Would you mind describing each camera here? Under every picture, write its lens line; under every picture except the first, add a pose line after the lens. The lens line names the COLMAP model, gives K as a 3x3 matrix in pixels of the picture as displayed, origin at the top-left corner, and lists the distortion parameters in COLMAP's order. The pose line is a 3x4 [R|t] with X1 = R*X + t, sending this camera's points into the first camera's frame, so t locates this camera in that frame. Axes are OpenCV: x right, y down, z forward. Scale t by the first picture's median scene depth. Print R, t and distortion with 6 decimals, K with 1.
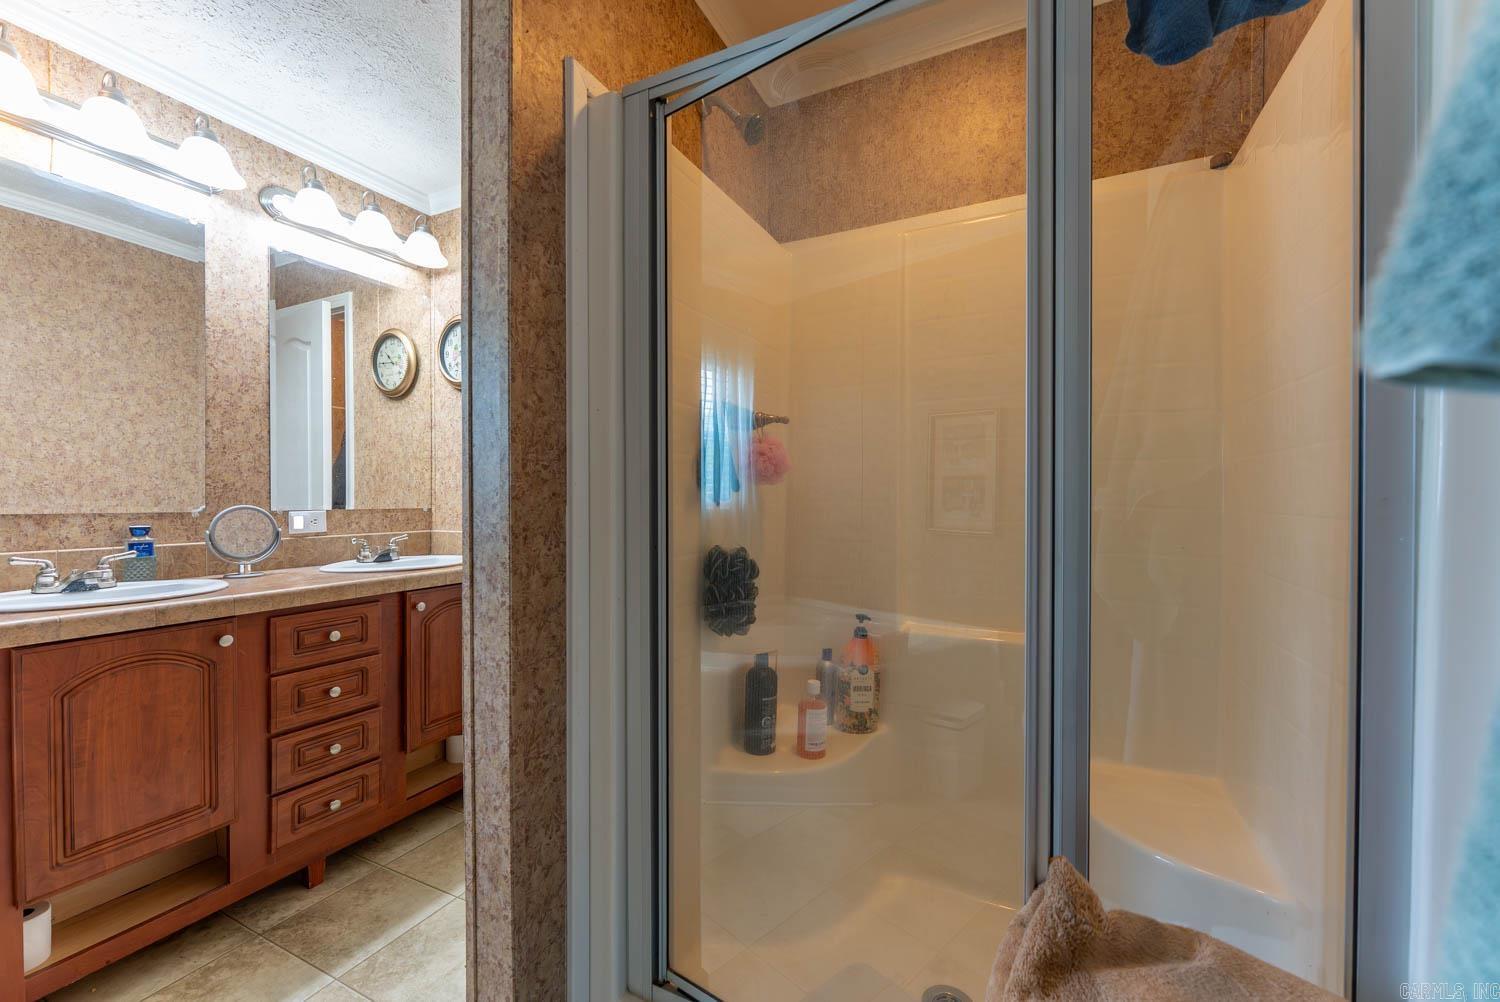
lens RADIAL K [[601.8, 0, 745.4], [0, 601.8, 505.1], [0, 0, 1]] dist [-0.001754, -0.000405]
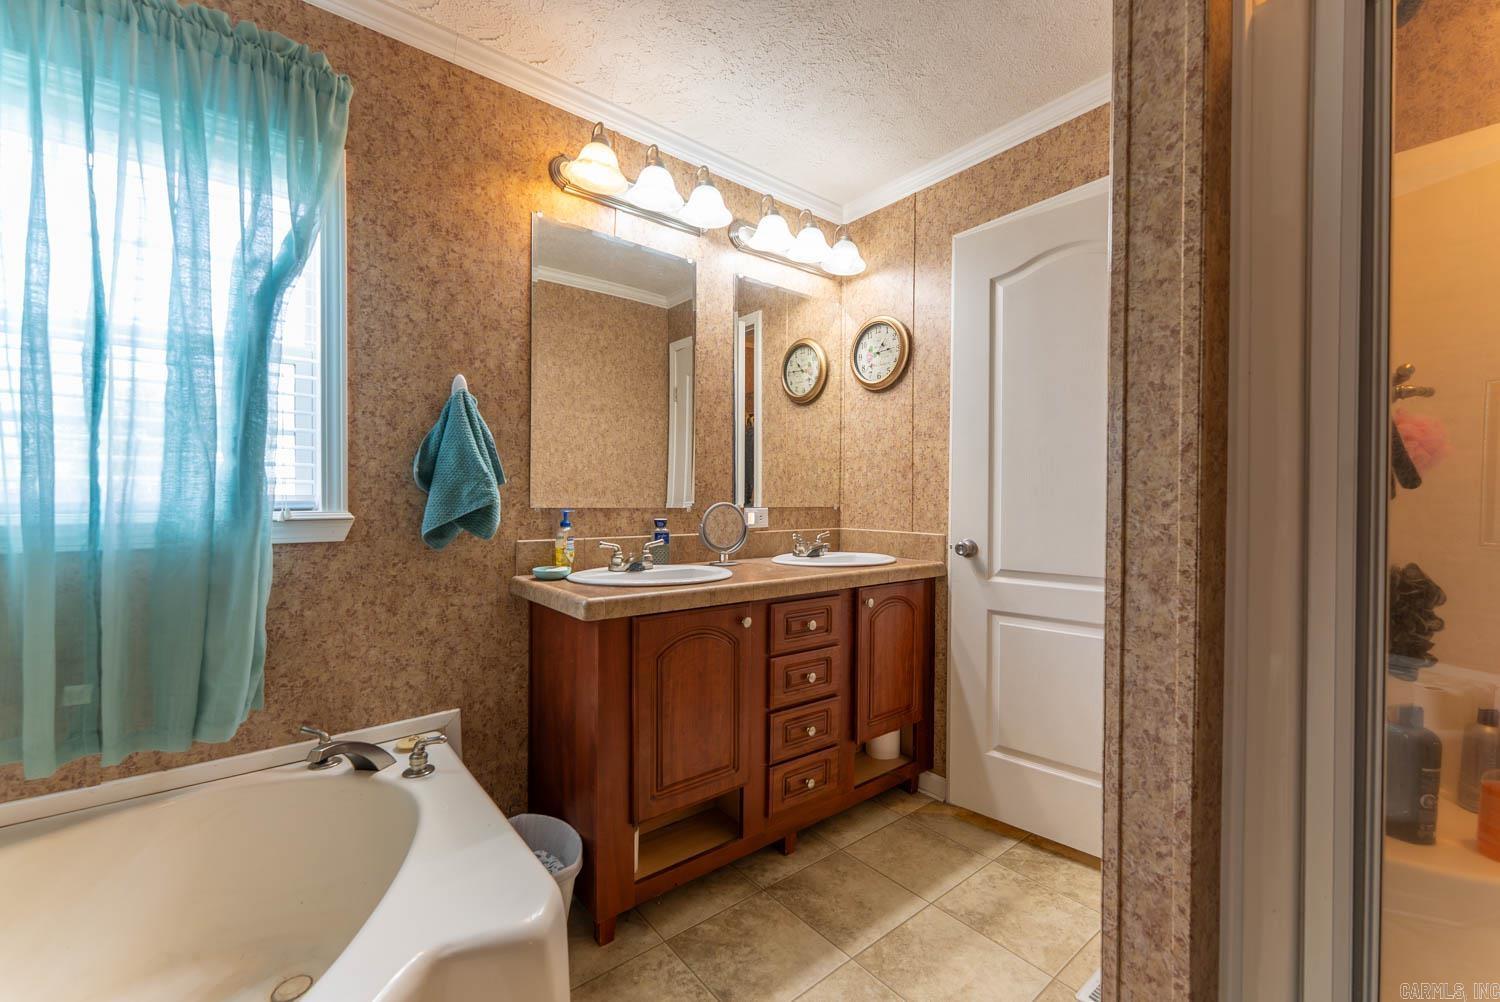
lens RADIAL K [[604.5, 0, 747.5], [0, 604.5, 505.1], [0, 0, 1]] dist [-0.000384, -0.000592]
pose [[0.903769, 0.009177, -0.427922, -0.353463], [-0.009864, 0.999951, 0.000613, 0.004899], [0.427907, 0.003667, 0.903815, -0.022868]]
